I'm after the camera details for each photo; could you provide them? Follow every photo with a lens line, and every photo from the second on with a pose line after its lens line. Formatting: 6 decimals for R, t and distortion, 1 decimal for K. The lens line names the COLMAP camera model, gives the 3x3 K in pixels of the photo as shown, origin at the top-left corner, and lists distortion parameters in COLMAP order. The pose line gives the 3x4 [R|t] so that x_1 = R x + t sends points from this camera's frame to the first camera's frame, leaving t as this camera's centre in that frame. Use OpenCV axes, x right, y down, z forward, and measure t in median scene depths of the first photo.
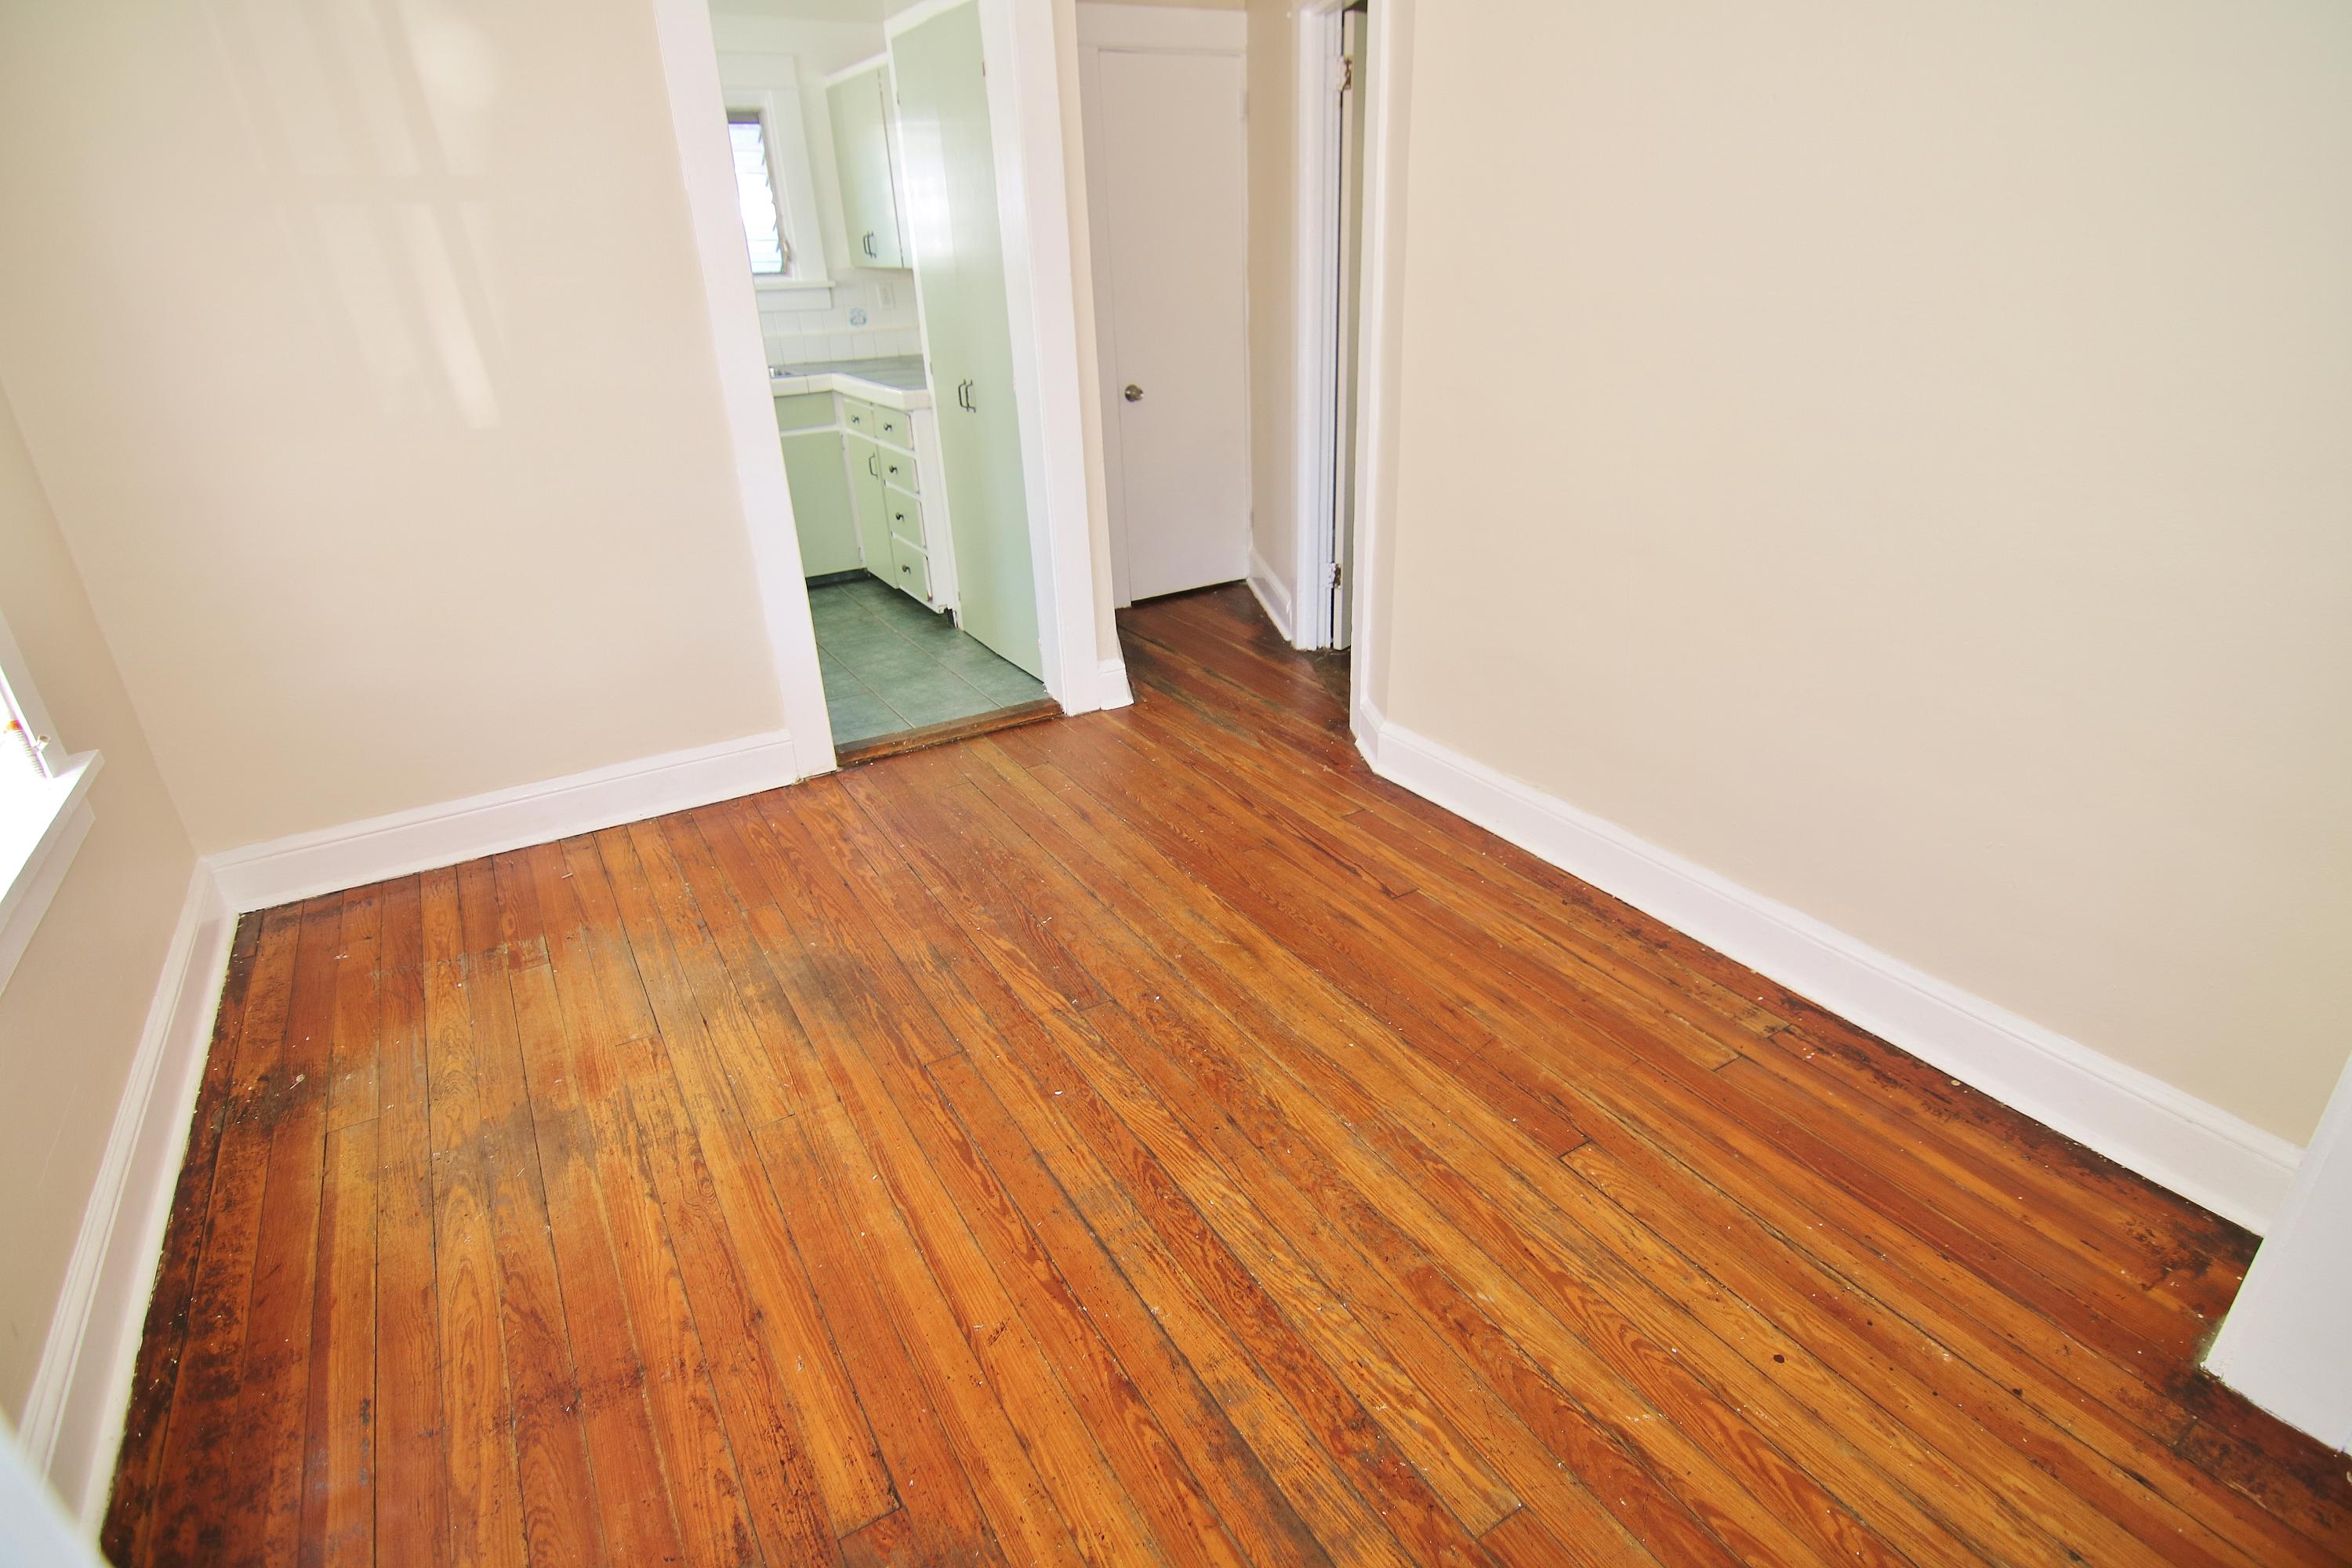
lens RADIAL K [[1187.7, 0, 1188.7], [0, 1187.7, 783.0], [0, 0, 1]] dist [-0.006602, -0.011618]
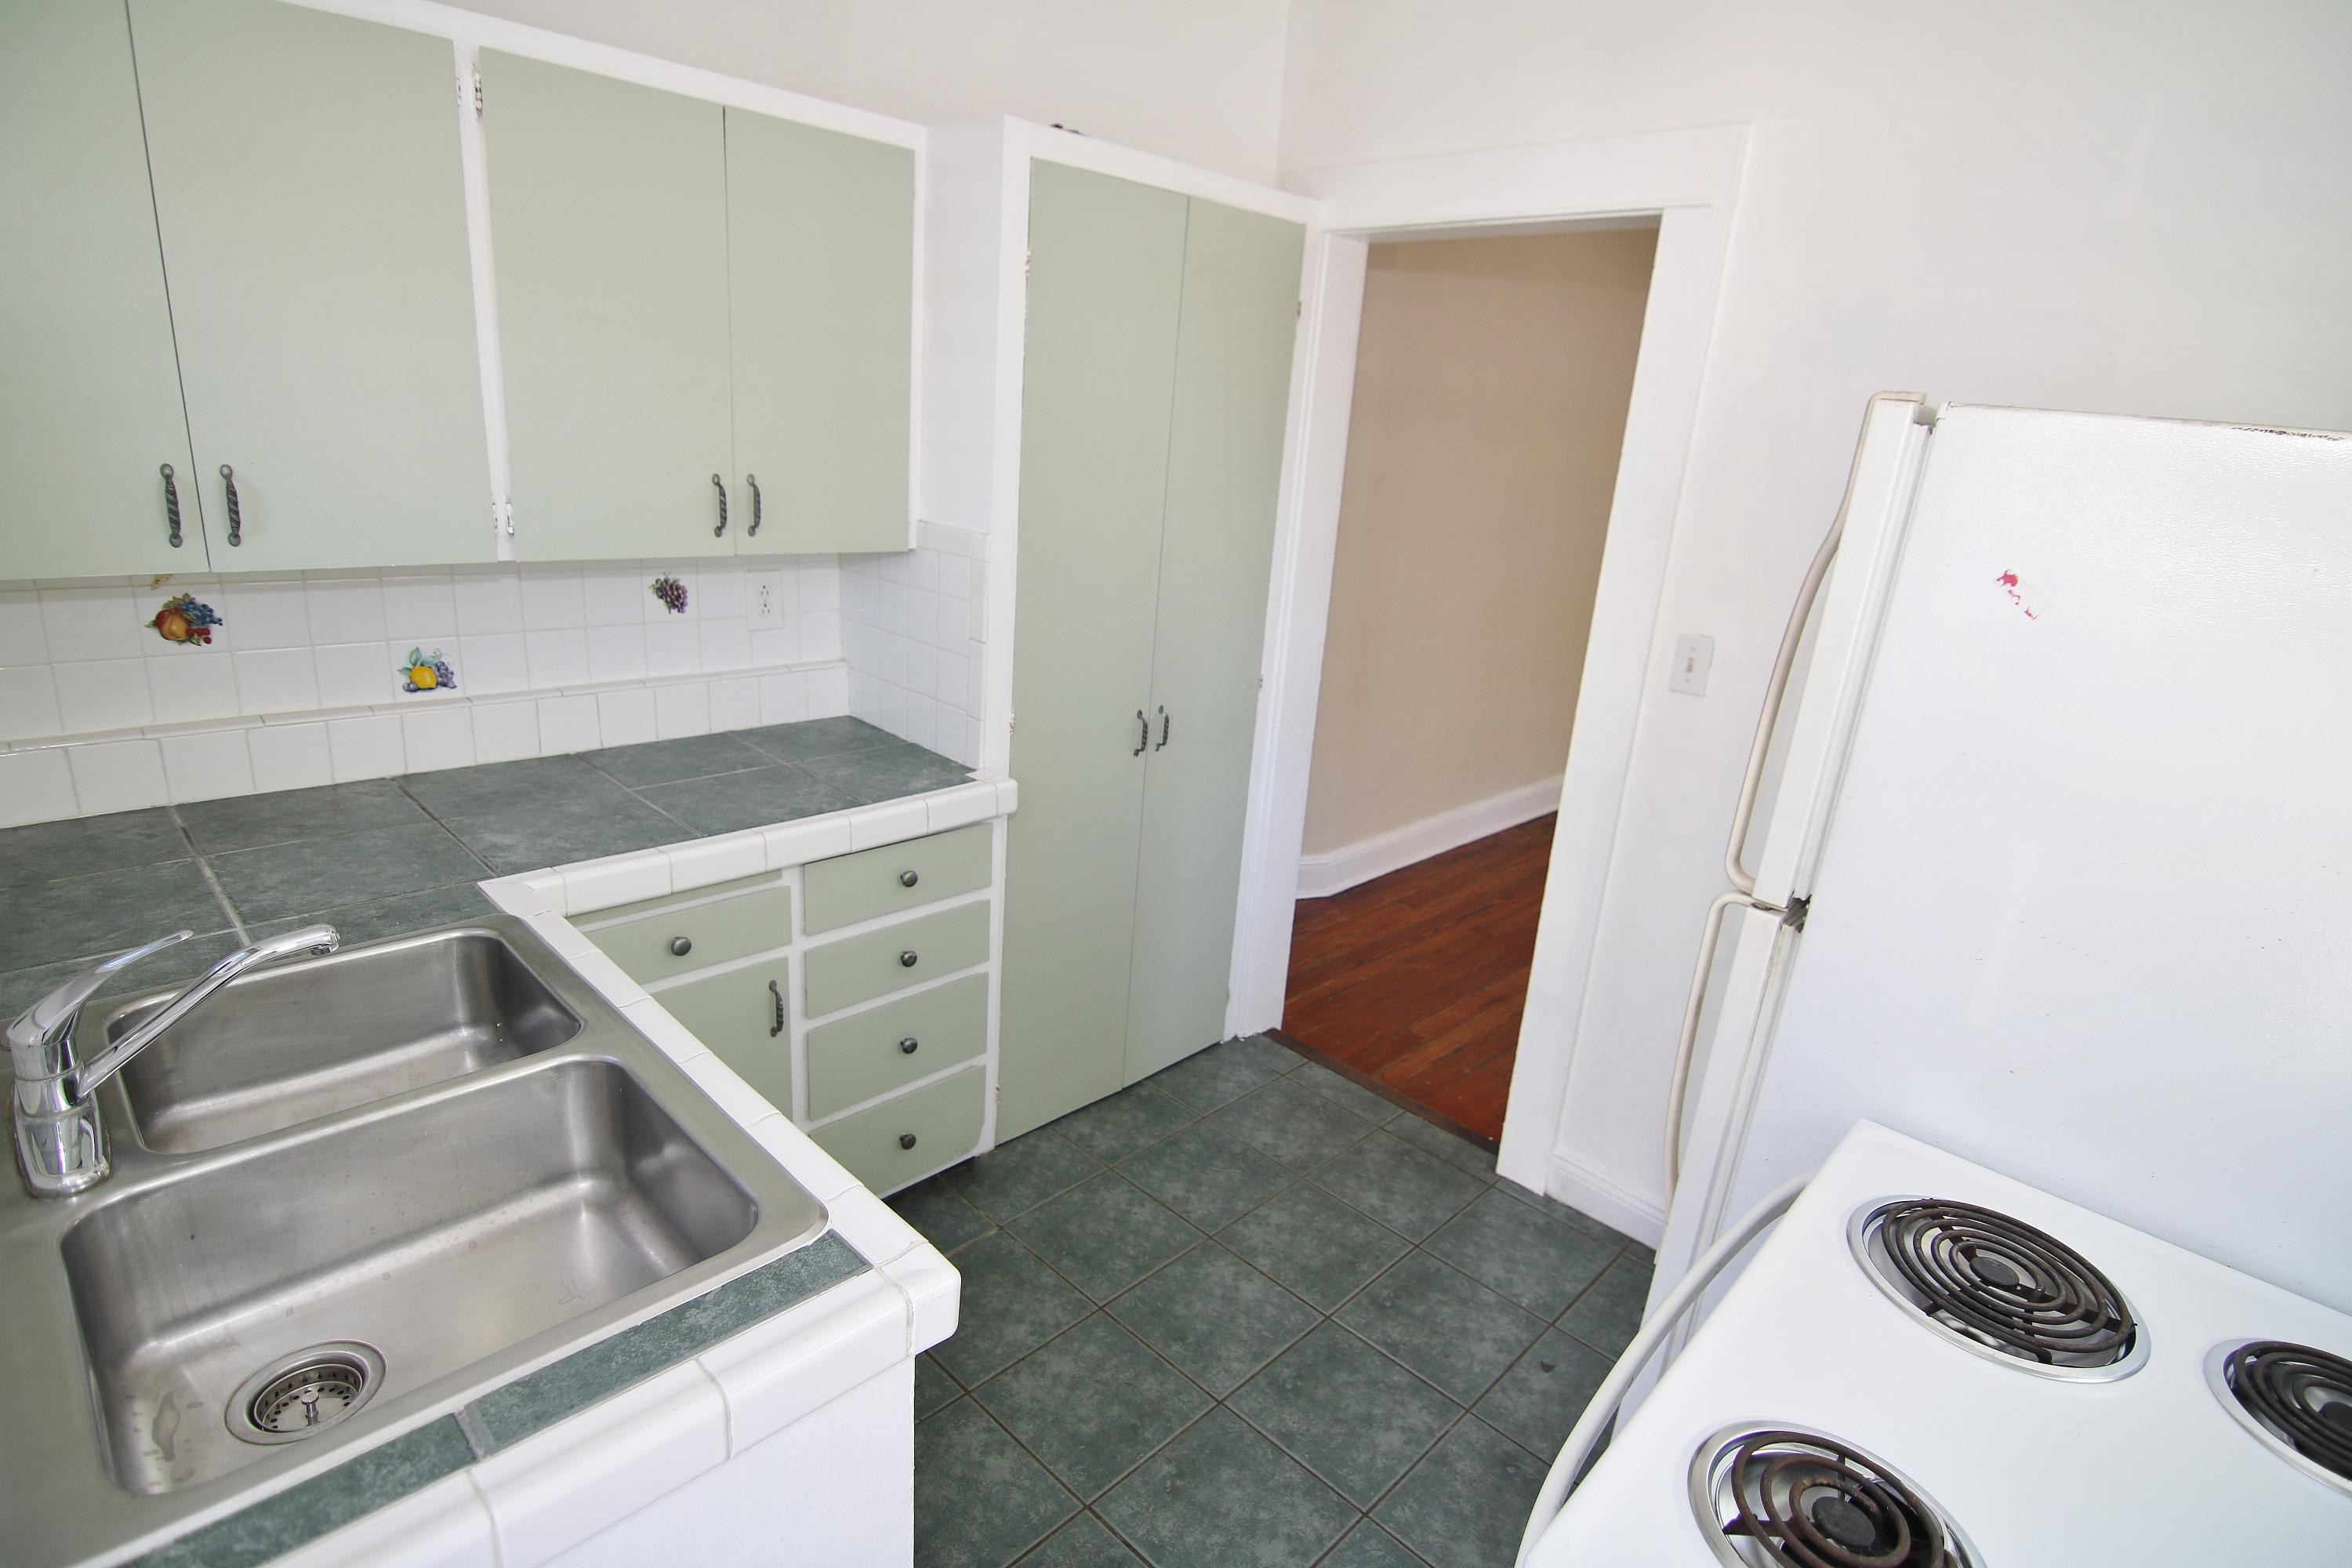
lens RADIAL K [[1187.7, 0, 1188.7], [0, 1187.7, 783.0], [0, 0, 1]] dist [-0.006602, -0.011618]
pose [[-0.251408, -0.276798, 0.927457, -1.374053], [0.348528, 0.868062, 0.353548, -0.892139], [-0.902952, 0.412130, -0.121766, 1.815533]]
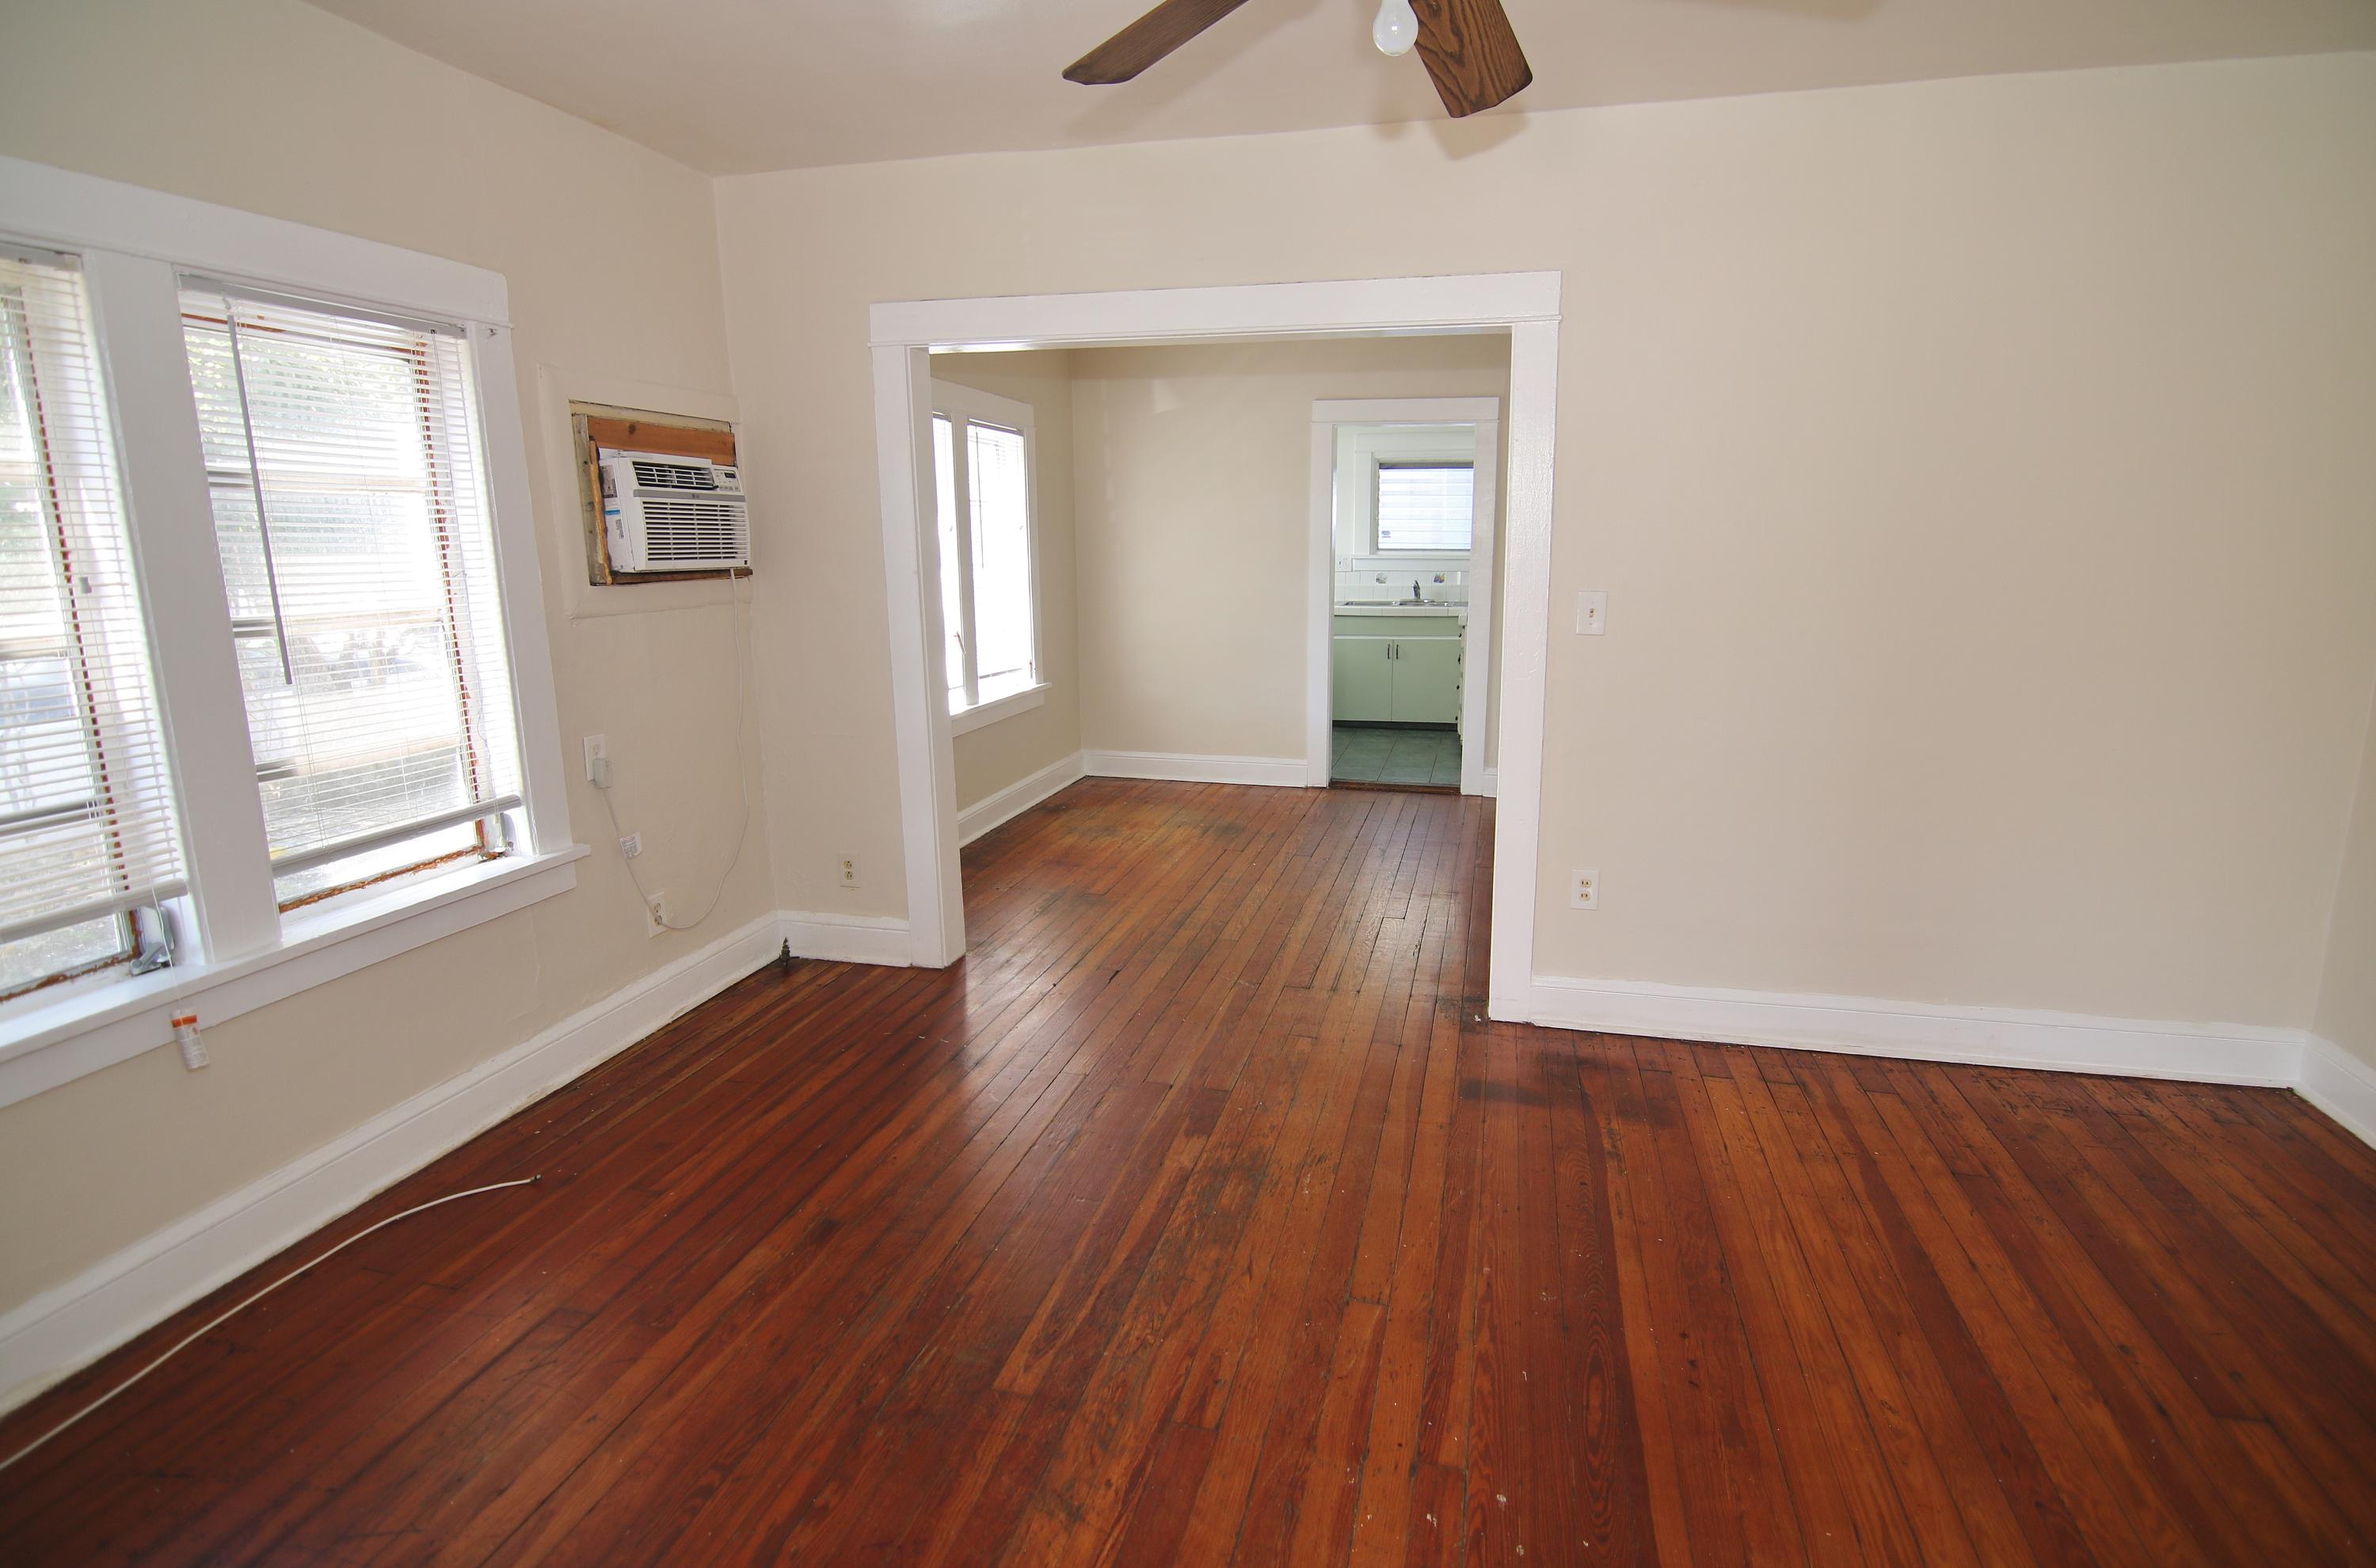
lens RADIAL K [[1207.9, 0, 1201.9], [0, 1207.9, 782.6], [0, 0, 1]] dist [-0.008104, -0.010634]
pose [[0.702676, 0.170706, -0.690728, 1.404878], [-0.313899, 0.945586, -0.085638, 0.325608], [0.638524, 0.276995, 0.718026, -0.844296]]
